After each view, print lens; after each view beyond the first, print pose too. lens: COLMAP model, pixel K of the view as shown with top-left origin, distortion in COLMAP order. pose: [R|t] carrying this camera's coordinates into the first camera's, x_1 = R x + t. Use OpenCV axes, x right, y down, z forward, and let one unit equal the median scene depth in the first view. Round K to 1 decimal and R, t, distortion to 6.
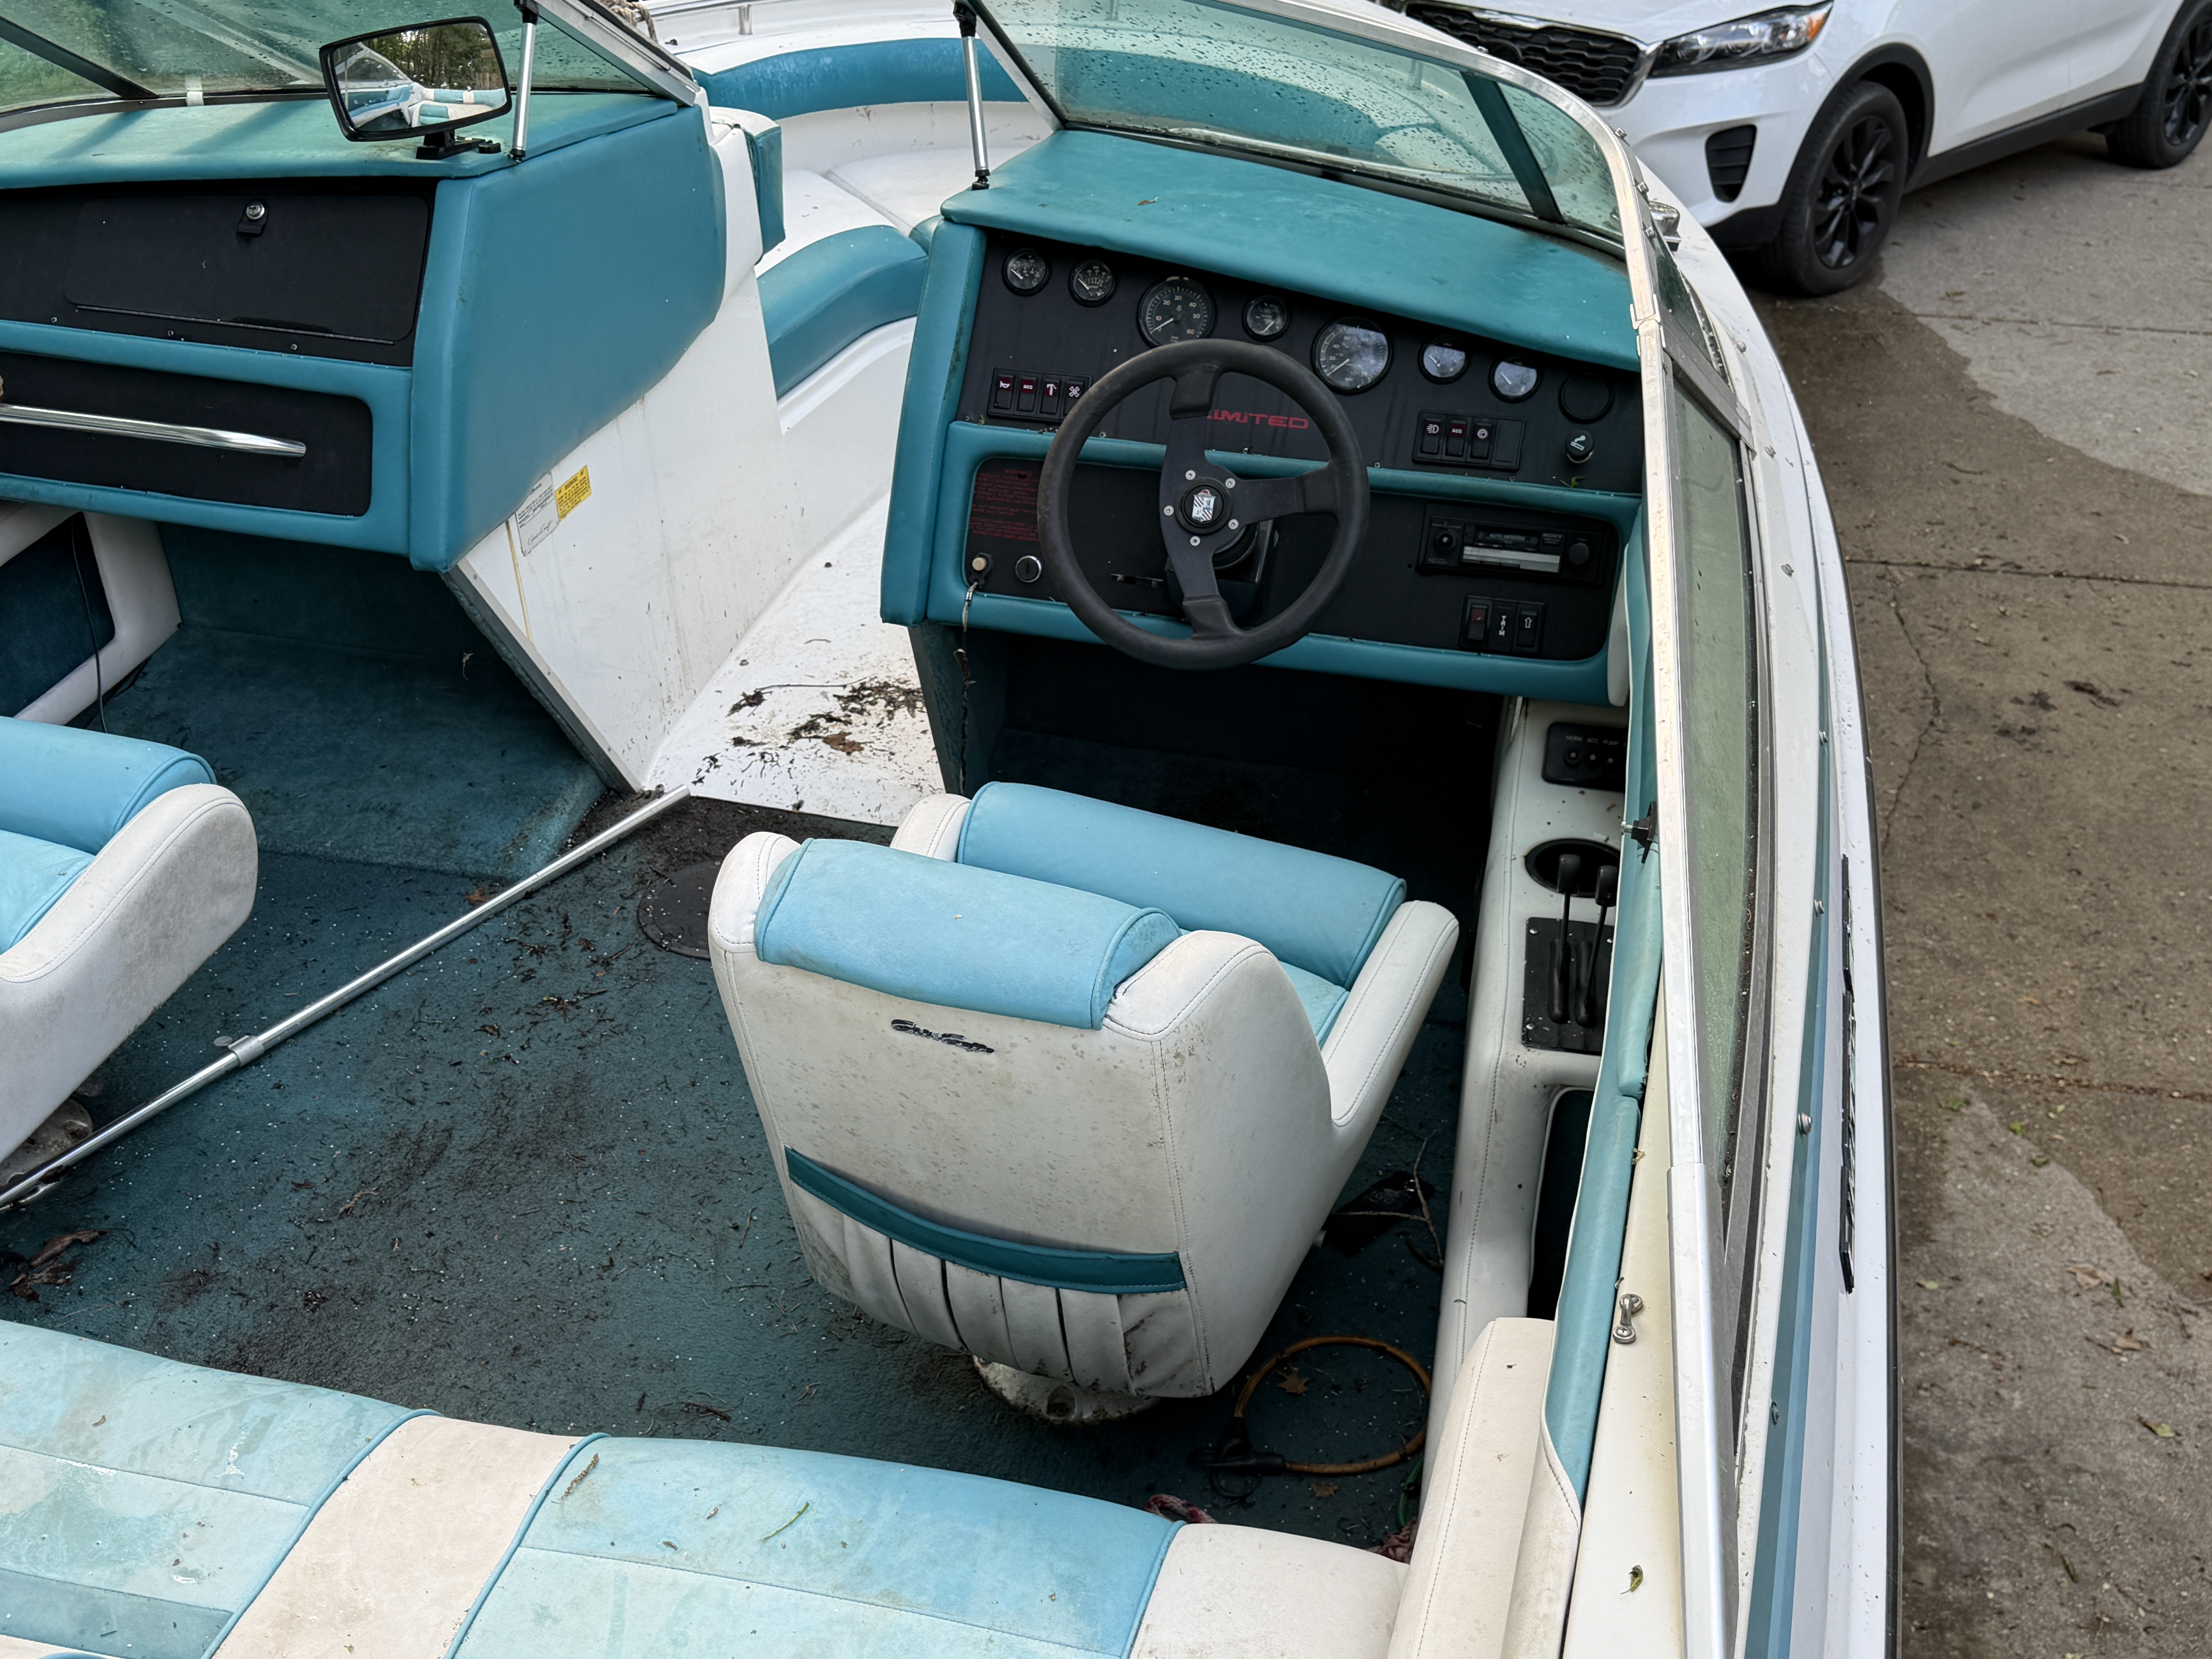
lens RADIAL K [[2445.6, 0, 1100.5], [0, 2445.6, 839.1], [0, 0, 1]] dist [0.202810, -0.475064]
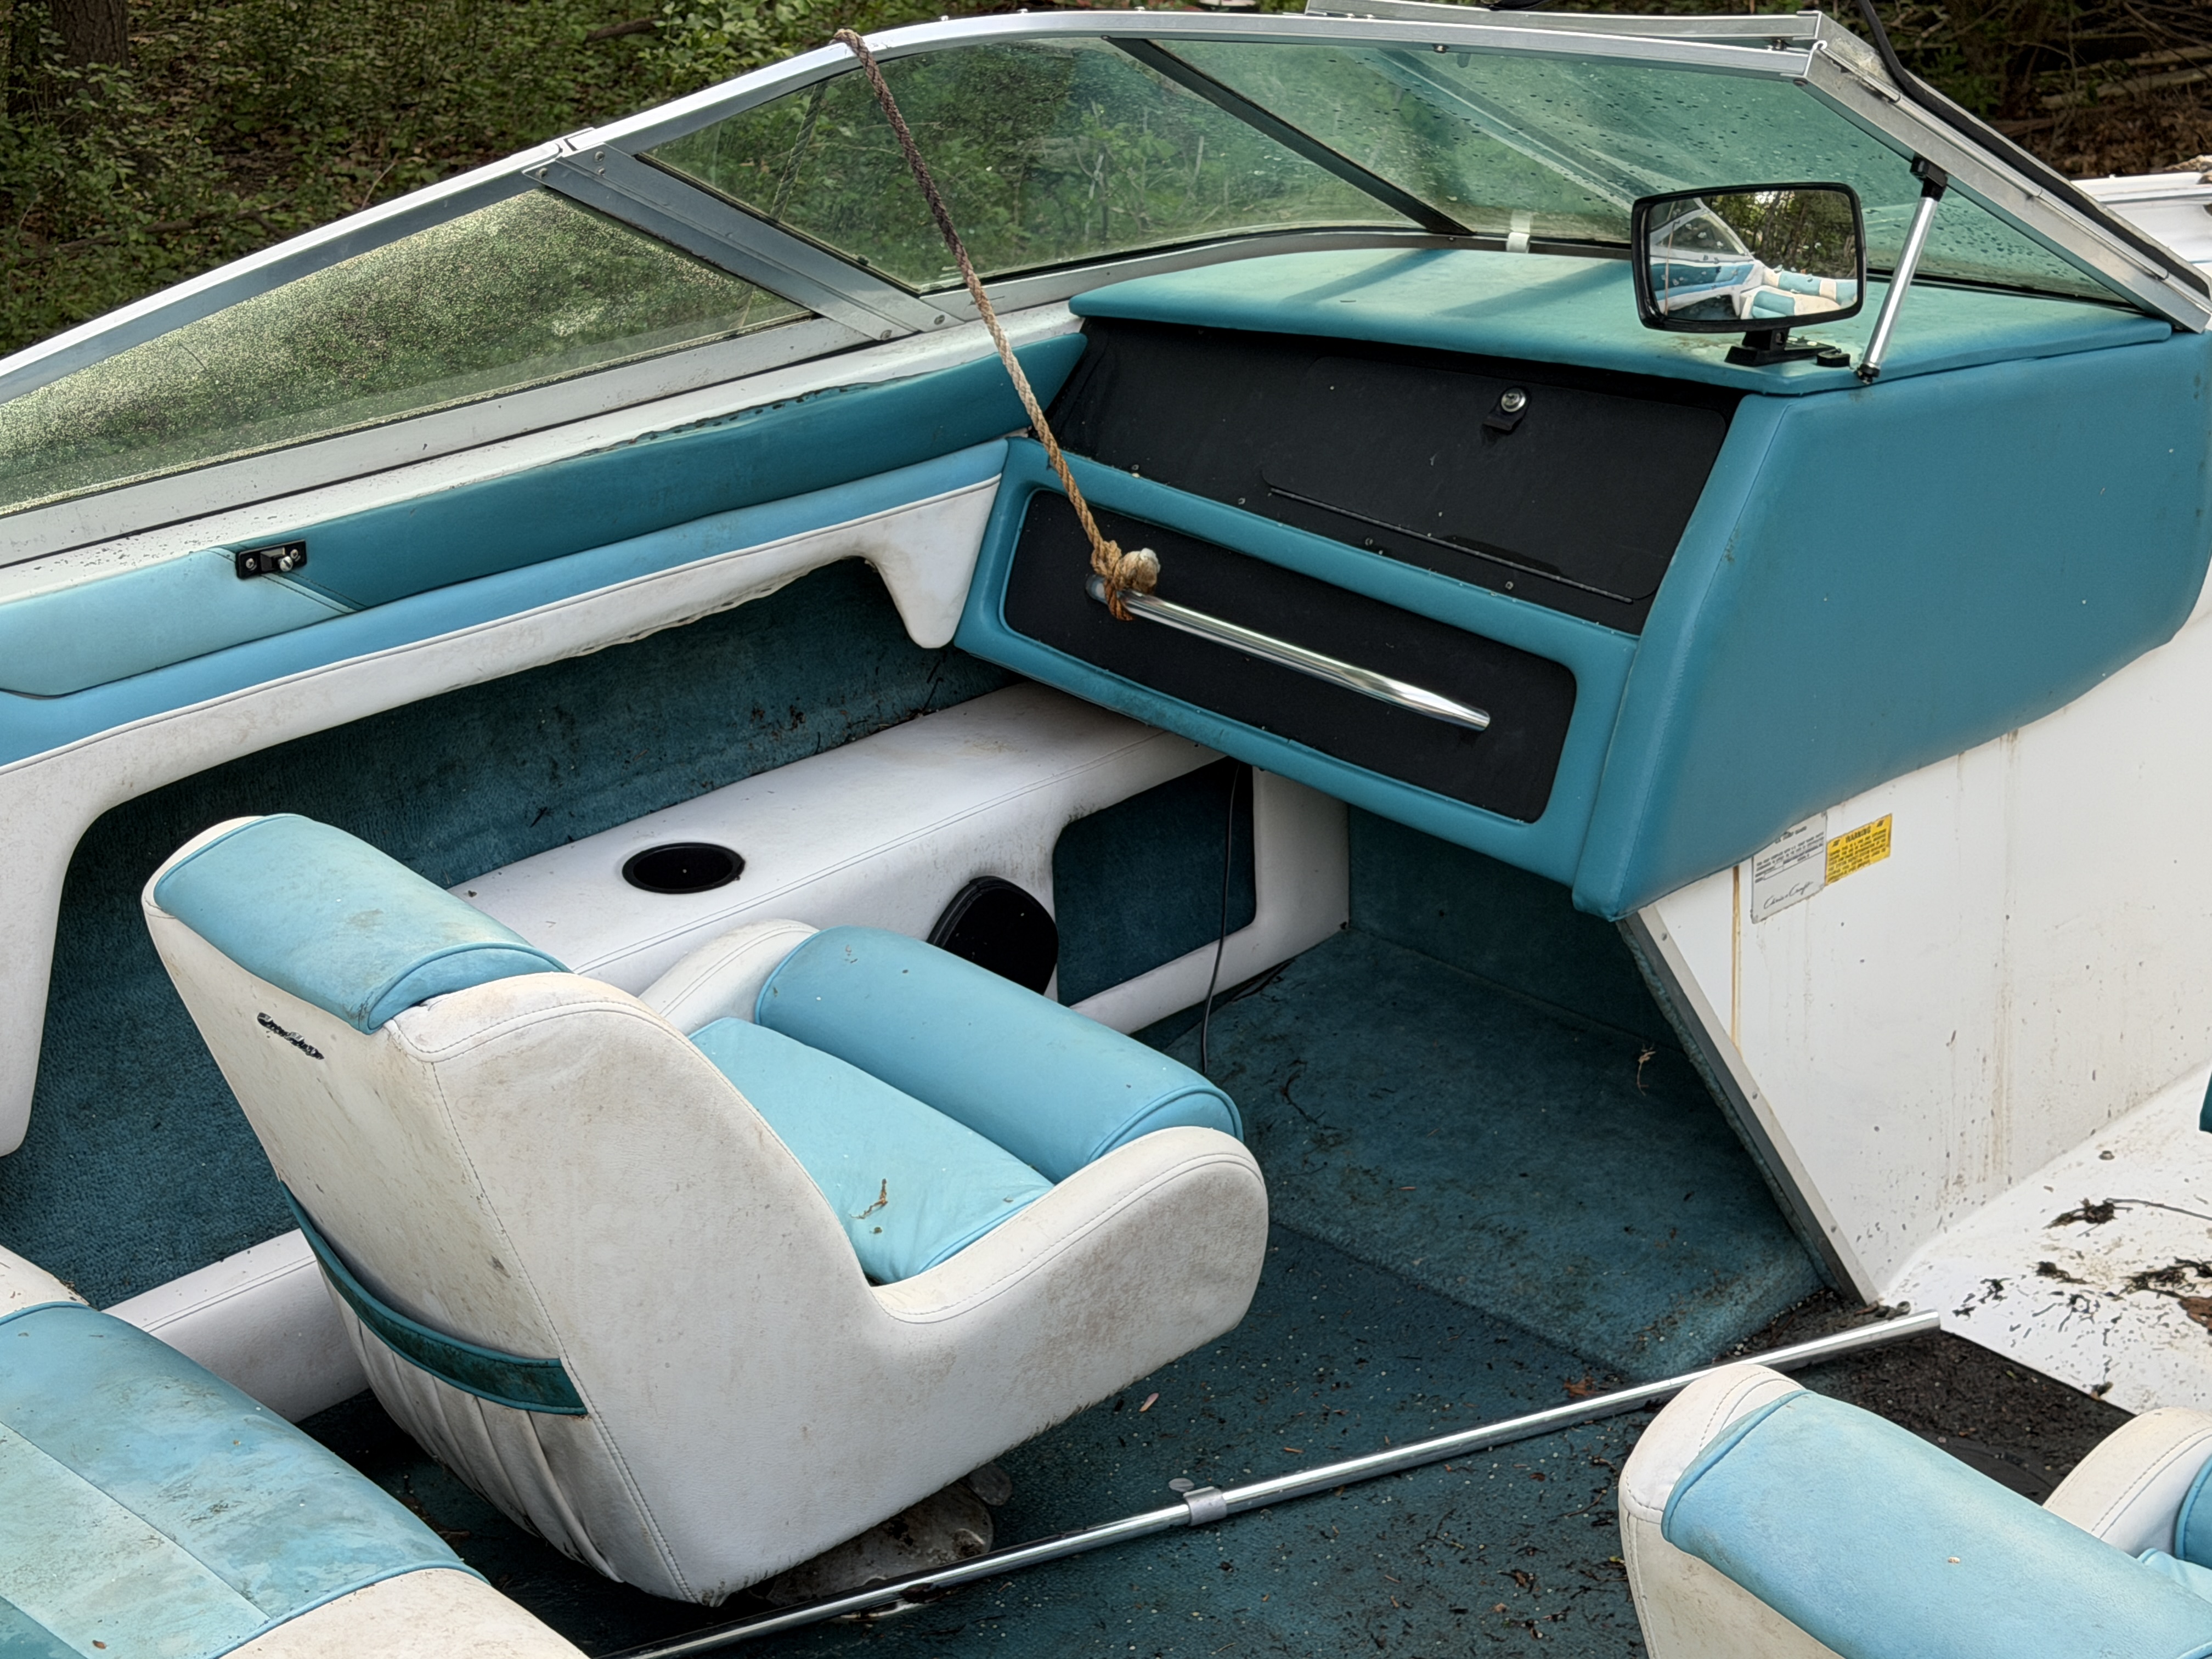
lens RADIAL K [[3919.6, 0, 1106.0], [0, 3919.6, 829.5], [0, 0, 1]] dist [0.157996, -0.089859]
pose [[0.855291, 0.193485, -0.480668, 0.145826], [-0.259014, 0.963095, -0.073207, -0.013342], [0.448764, 0.187113, 0.873842, -0.048584]]
